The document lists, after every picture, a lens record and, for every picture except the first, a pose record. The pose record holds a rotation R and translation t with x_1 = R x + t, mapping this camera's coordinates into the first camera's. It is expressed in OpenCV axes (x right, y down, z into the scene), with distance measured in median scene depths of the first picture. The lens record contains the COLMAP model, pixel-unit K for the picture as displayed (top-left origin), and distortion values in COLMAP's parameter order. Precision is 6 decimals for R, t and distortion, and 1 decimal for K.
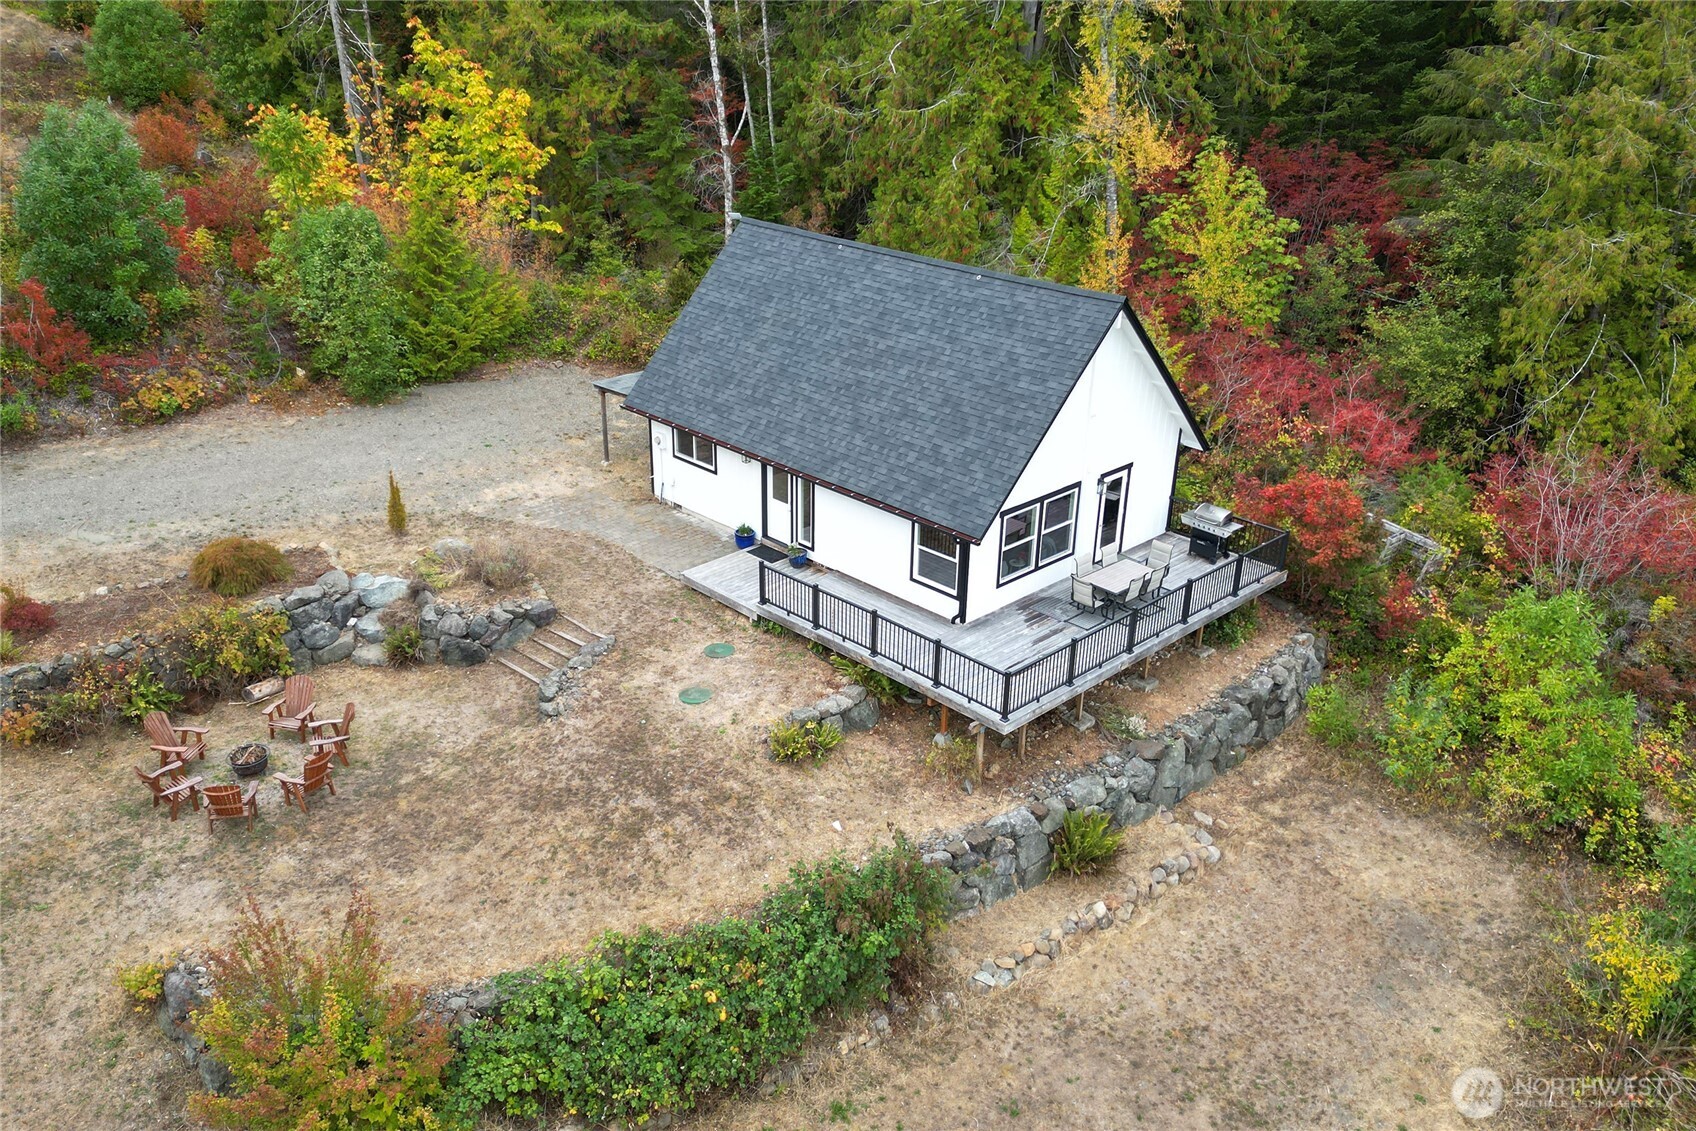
lens RADIAL K [[1348.1, 0, 822.4], [0, 1348.1, 607.8], [0, 0, 1]] dist [0.014067, -0.014832]
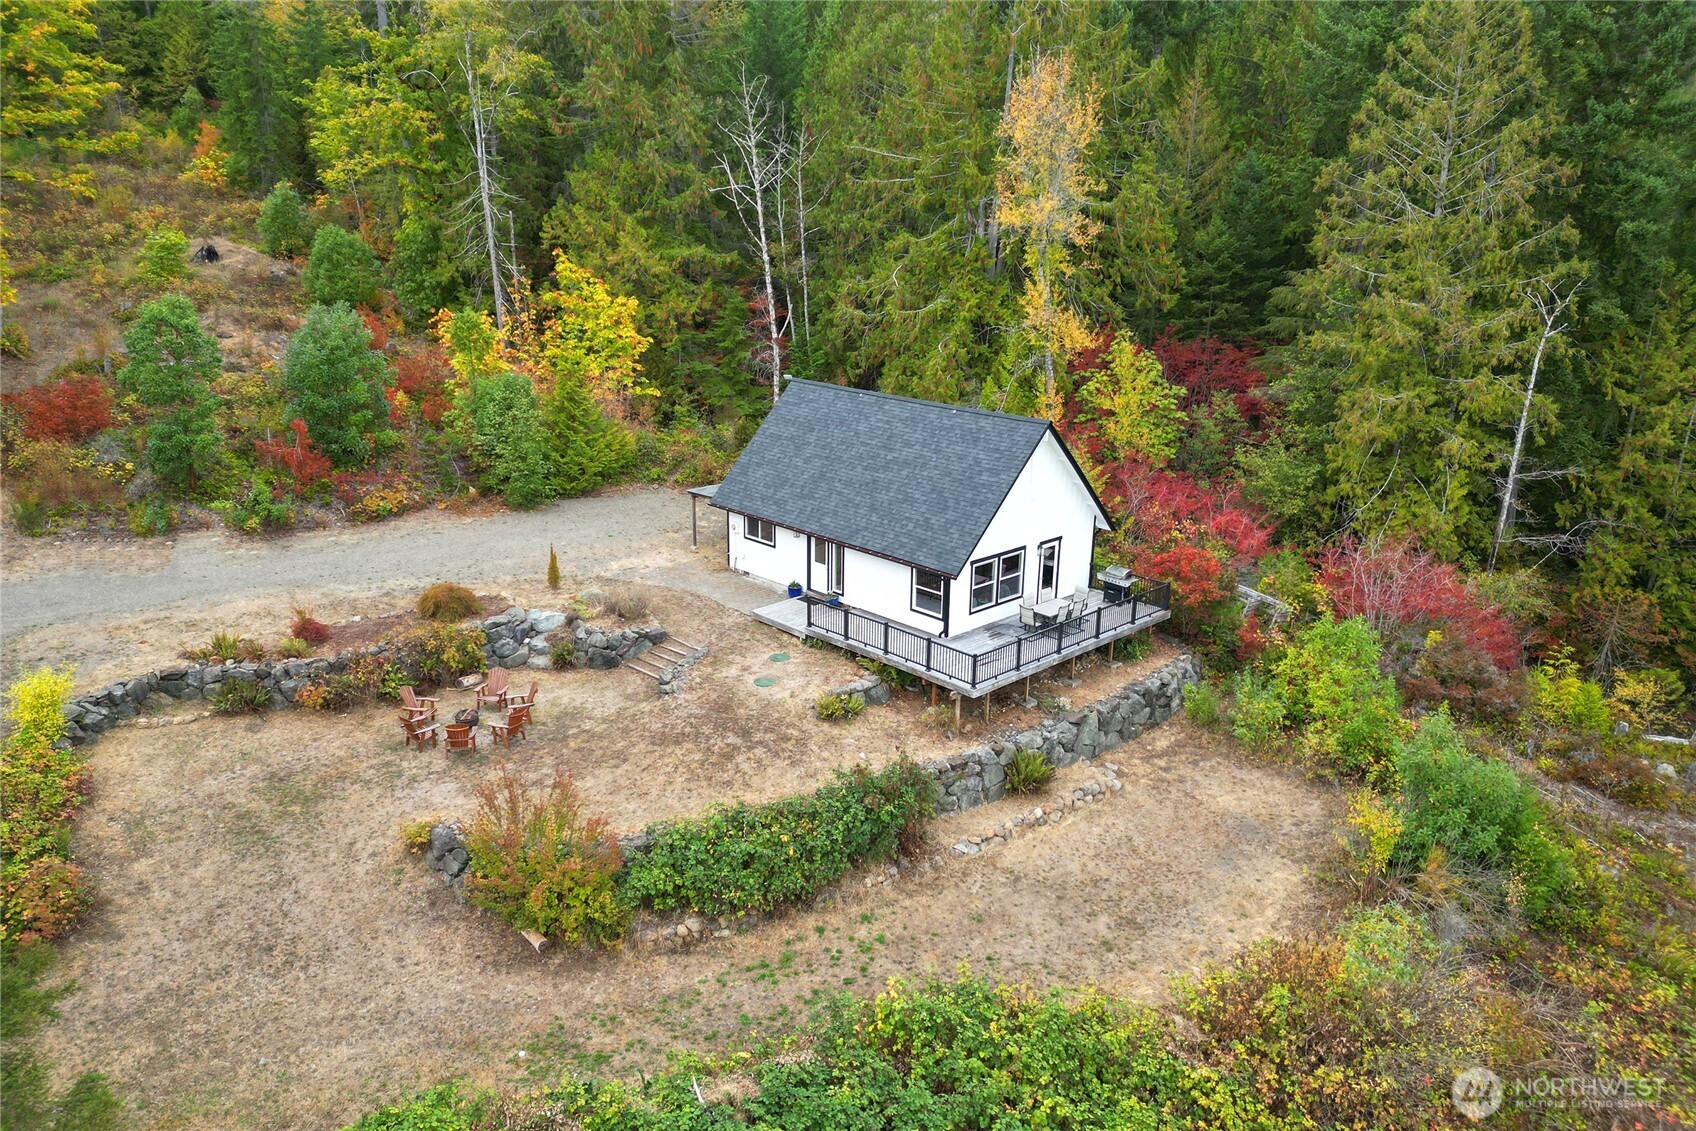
lens RADIAL K [[1177.8, 0, 844.7], [0, 1177.8, 603.9], [0, 0, 1]] dist [0.002364, -0.005523]
pose [[0.999973, 0.000115, 0.007385, -0.014166], [0.000814, 0.992078, -0.125625, 0.120787], [-0.007341, 0.125627, 0.992050, -0.245855]]
